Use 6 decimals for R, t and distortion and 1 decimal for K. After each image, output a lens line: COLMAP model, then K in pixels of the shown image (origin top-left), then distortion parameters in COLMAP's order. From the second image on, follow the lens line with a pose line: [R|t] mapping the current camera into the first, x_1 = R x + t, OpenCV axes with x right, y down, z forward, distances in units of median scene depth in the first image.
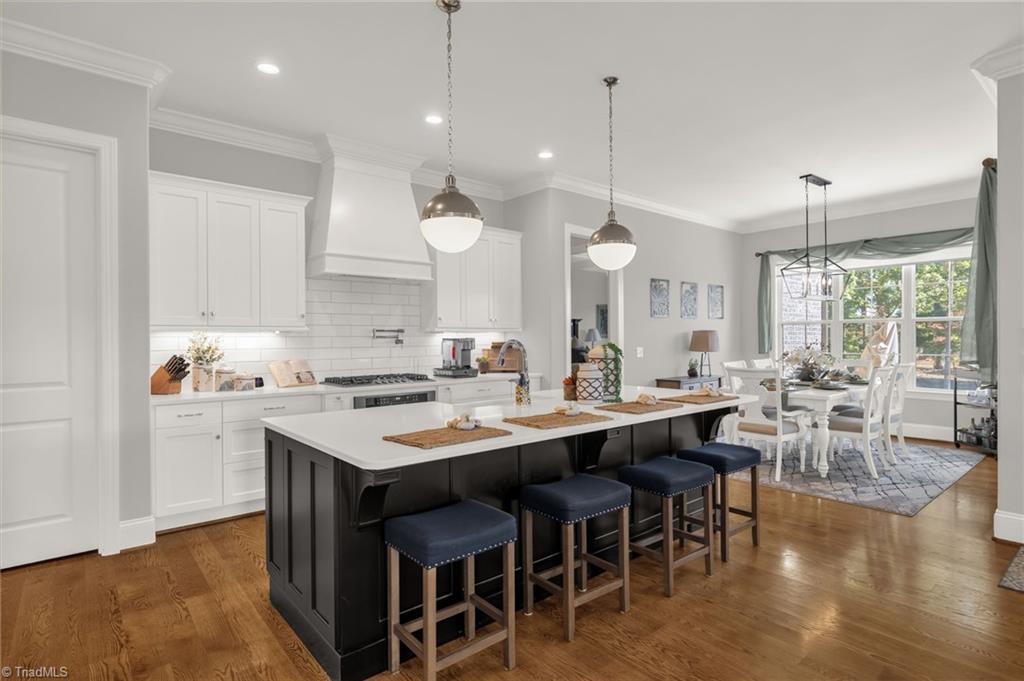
lens RADIAL K [[523.4, 0, 508.7], [0, 523.4, 338.5], [0, 0, 1]] dist [0.001055, -0.000070]
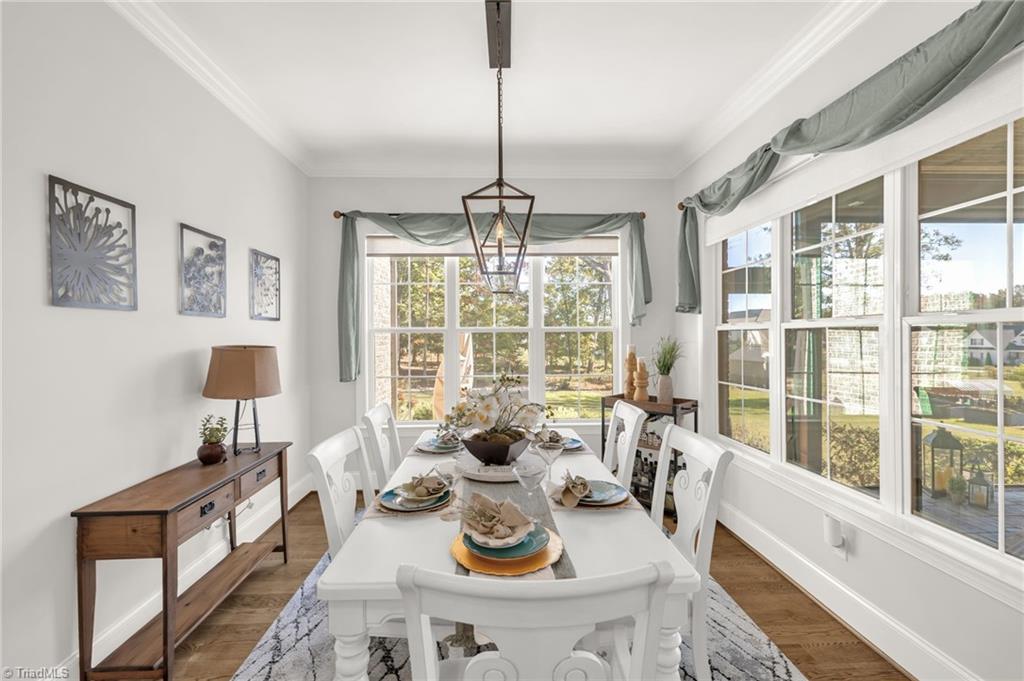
lens RADIAL K [[452.6, 0, 509.1], [0, 452.6, 339.2], [0, 0, 1]] dist [-0.001272, 0.000048]
pose [[0.619858, -0.000736, 0.784713, 0.215642], [0.003144, 0.999994, -0.001546, -0.019241], [-0.784708, 0.003426, 0.619857, 0.593073]]
